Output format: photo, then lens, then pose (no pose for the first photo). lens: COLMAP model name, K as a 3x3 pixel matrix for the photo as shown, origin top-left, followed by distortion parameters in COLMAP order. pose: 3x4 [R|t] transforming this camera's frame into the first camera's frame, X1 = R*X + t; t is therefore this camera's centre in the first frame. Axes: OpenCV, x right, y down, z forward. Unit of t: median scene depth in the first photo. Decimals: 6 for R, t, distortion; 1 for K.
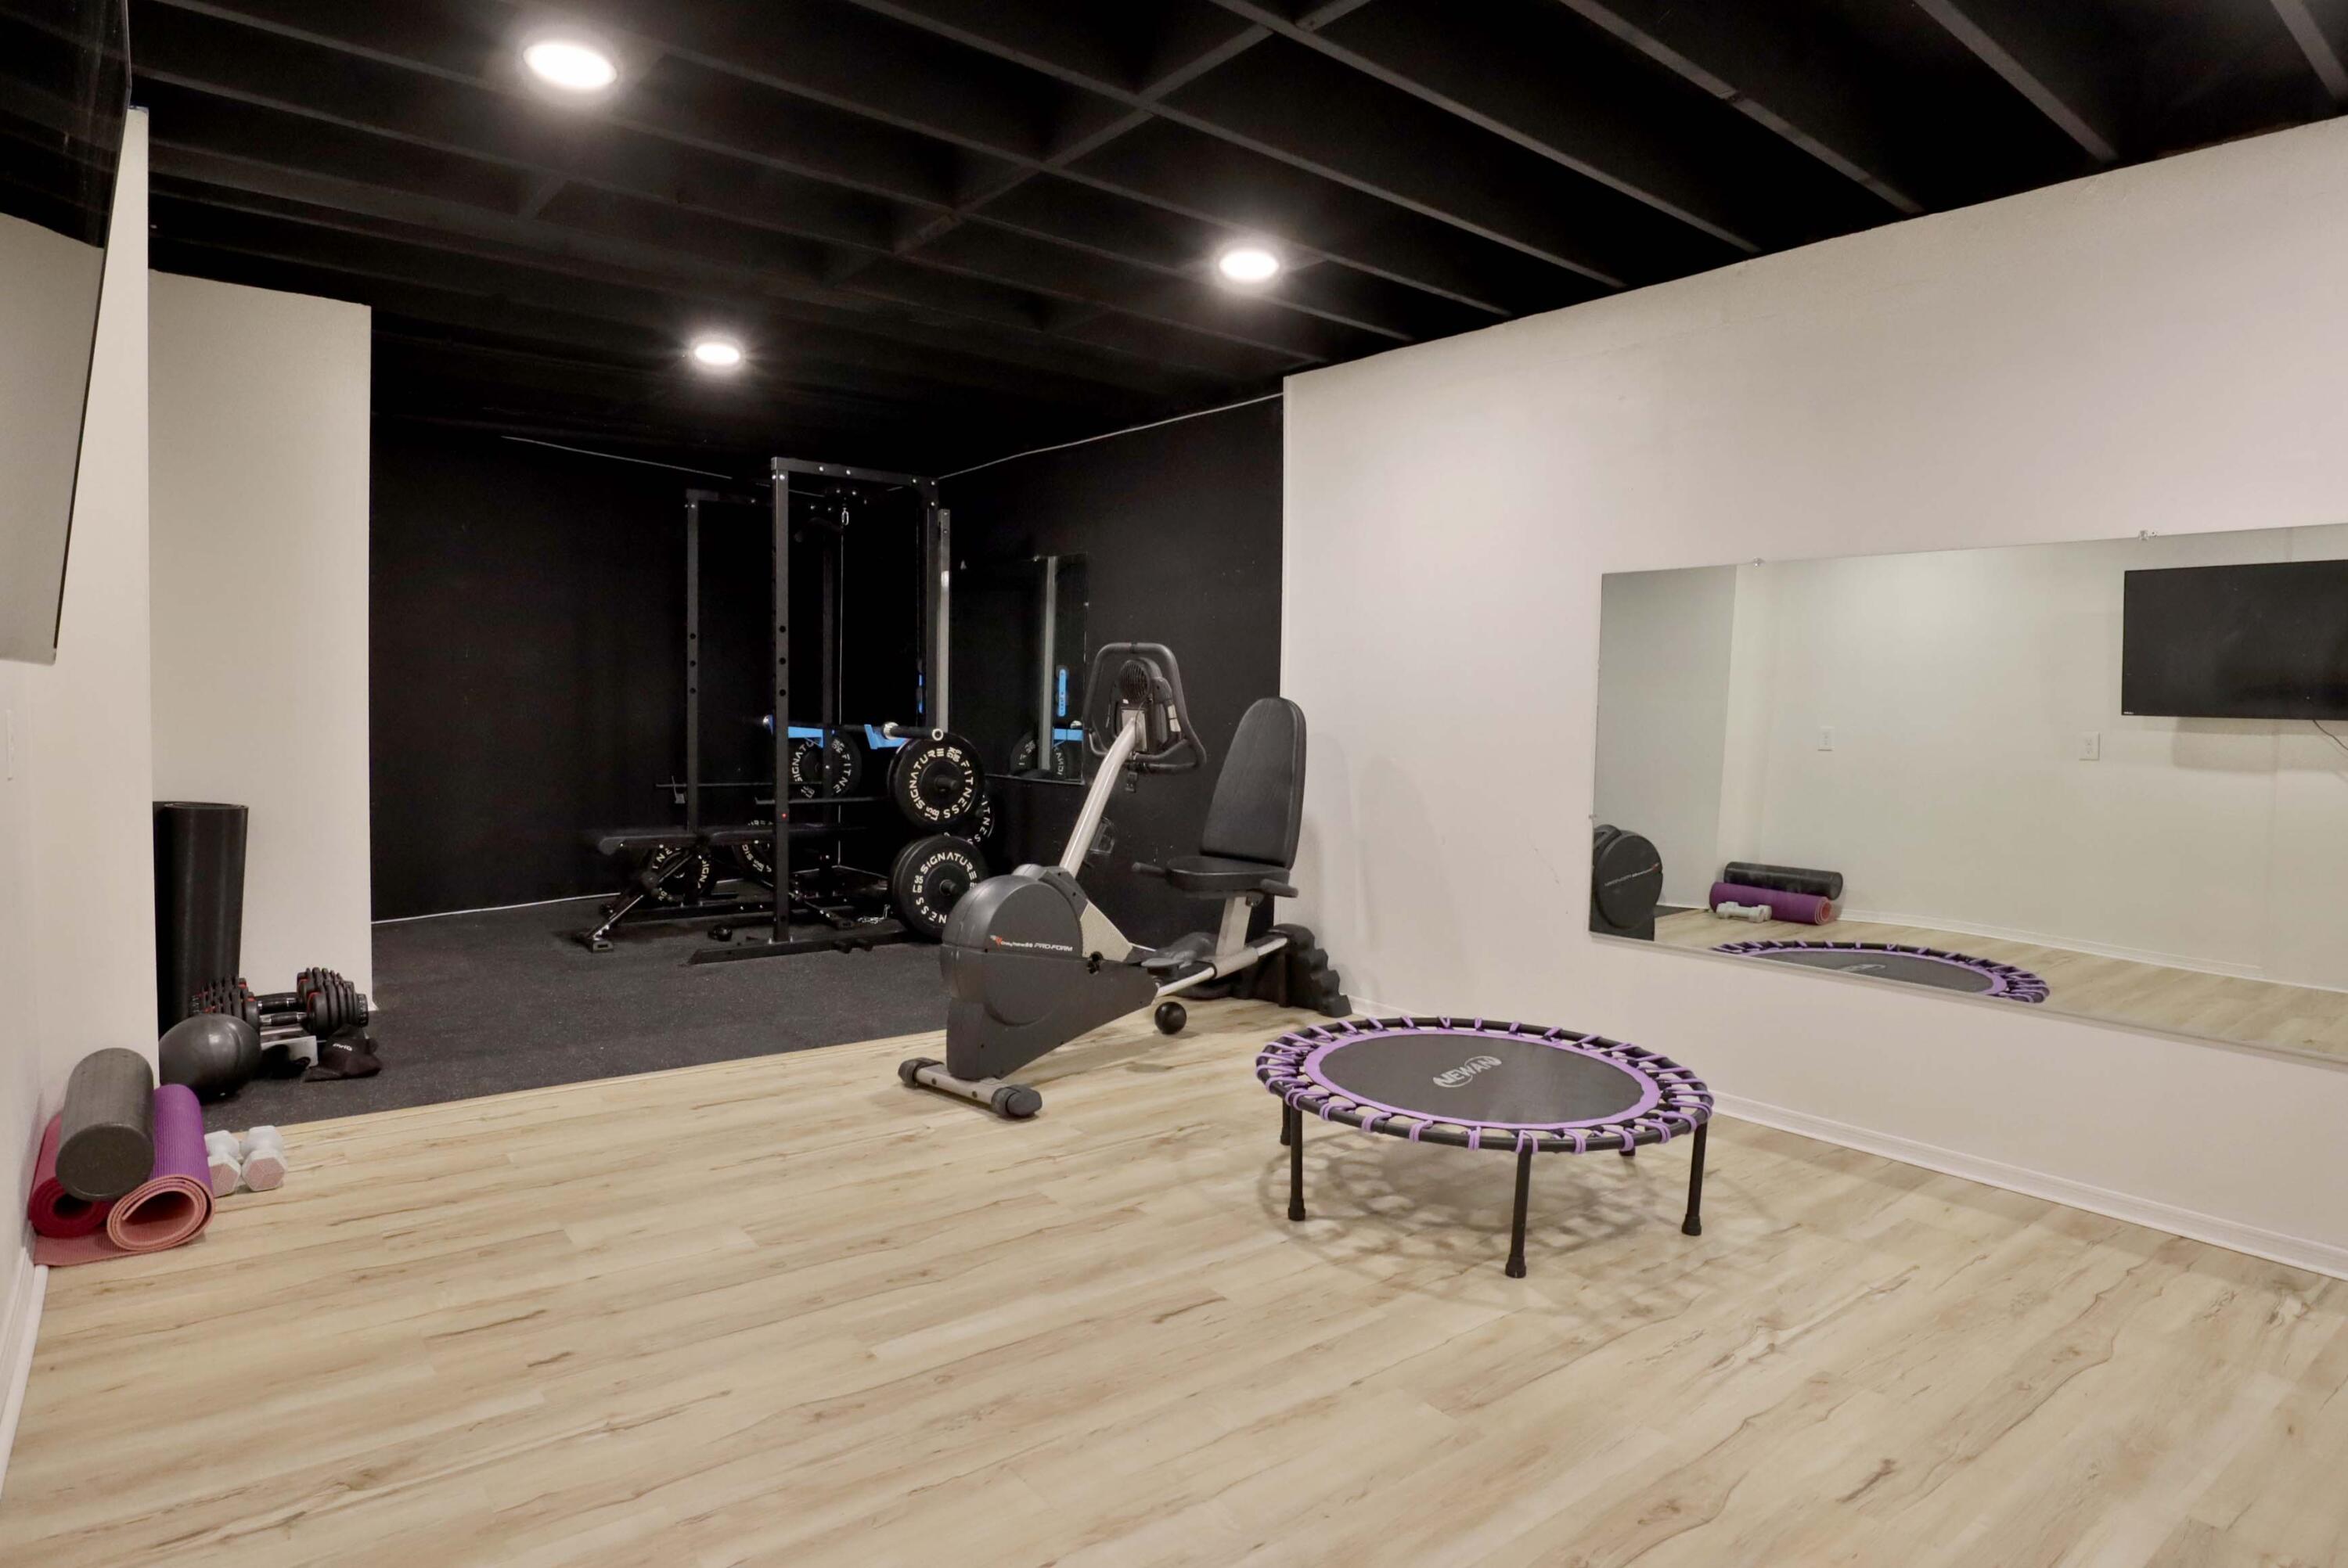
lens RADIAL K [[1309.1, 0, 1182.7], [0, 1309.1, 767.7], [0, 0, 1]] dist [-0.032453, 0.001098]
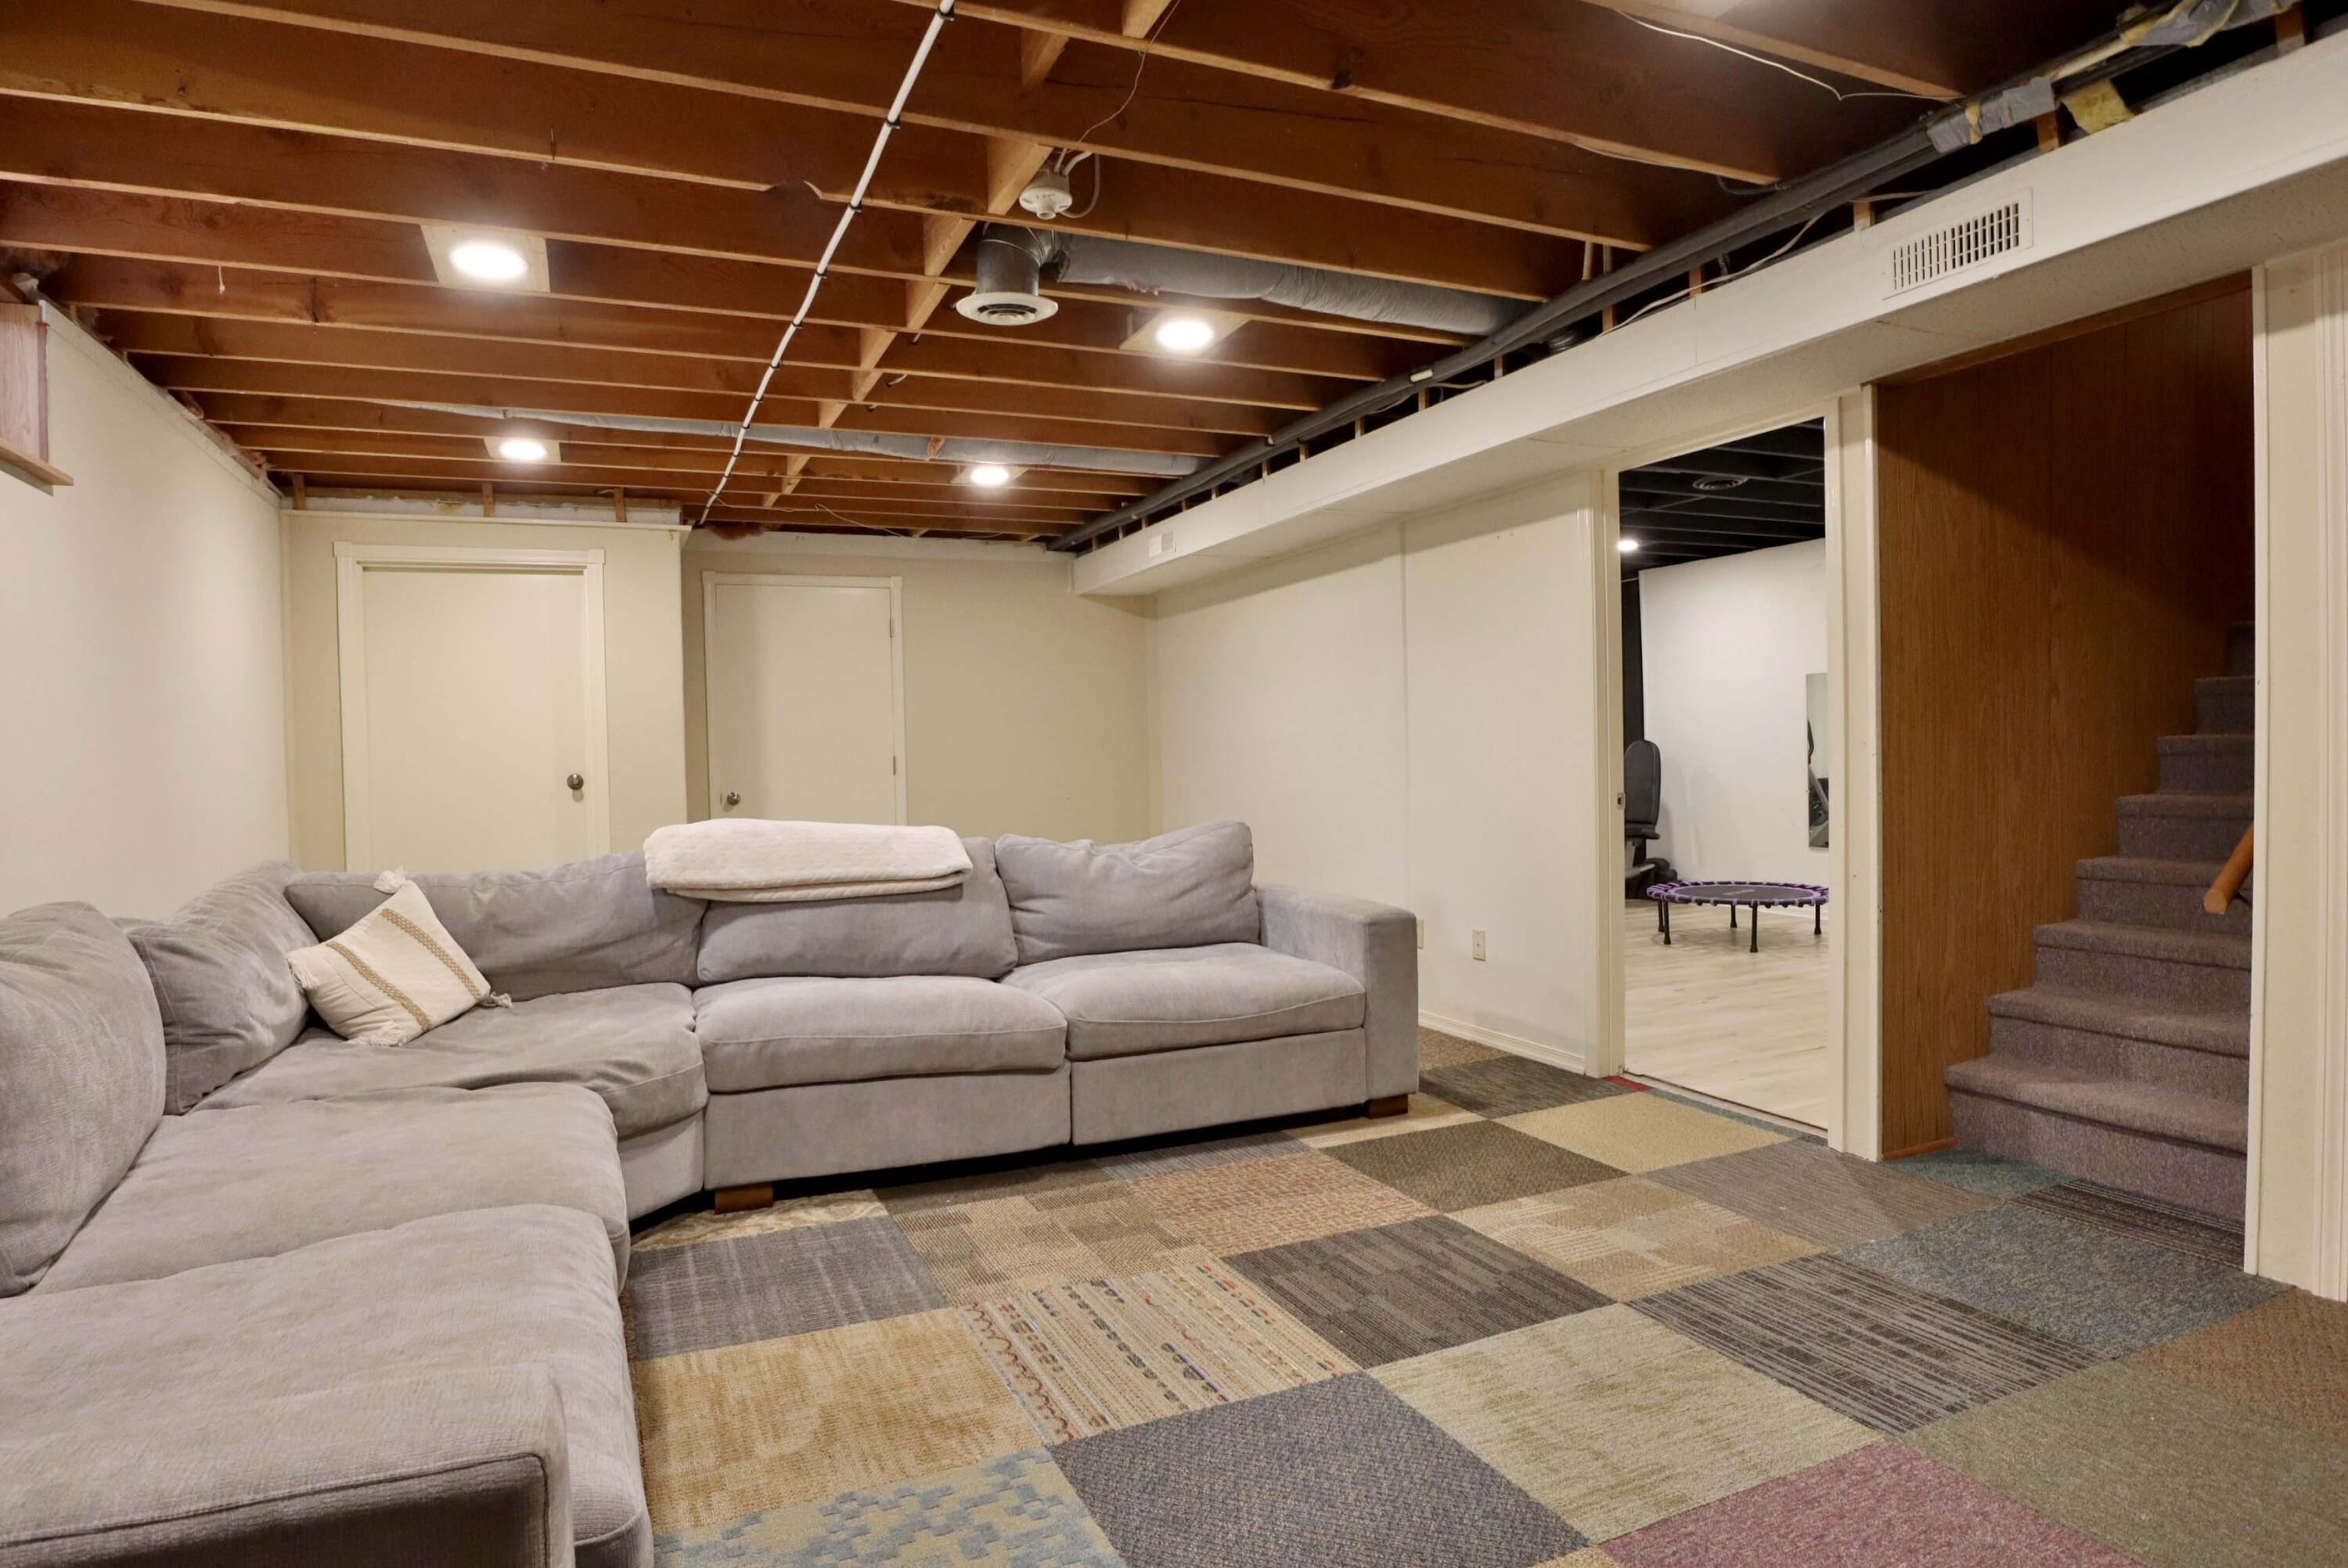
lens RADIAL K [[1309.1, 0, 1182.7], [0, 1309.1, 767.7], [0, 0, 1]] dist [-0.032453, 0.001098]
pose [[0.968505, -0.039667, -0.245813, -0.122469], [0.030583, 0.998705, -0.040664, 0.047201], [0.247107, 0.031865, 0.968464, -1.100474]]
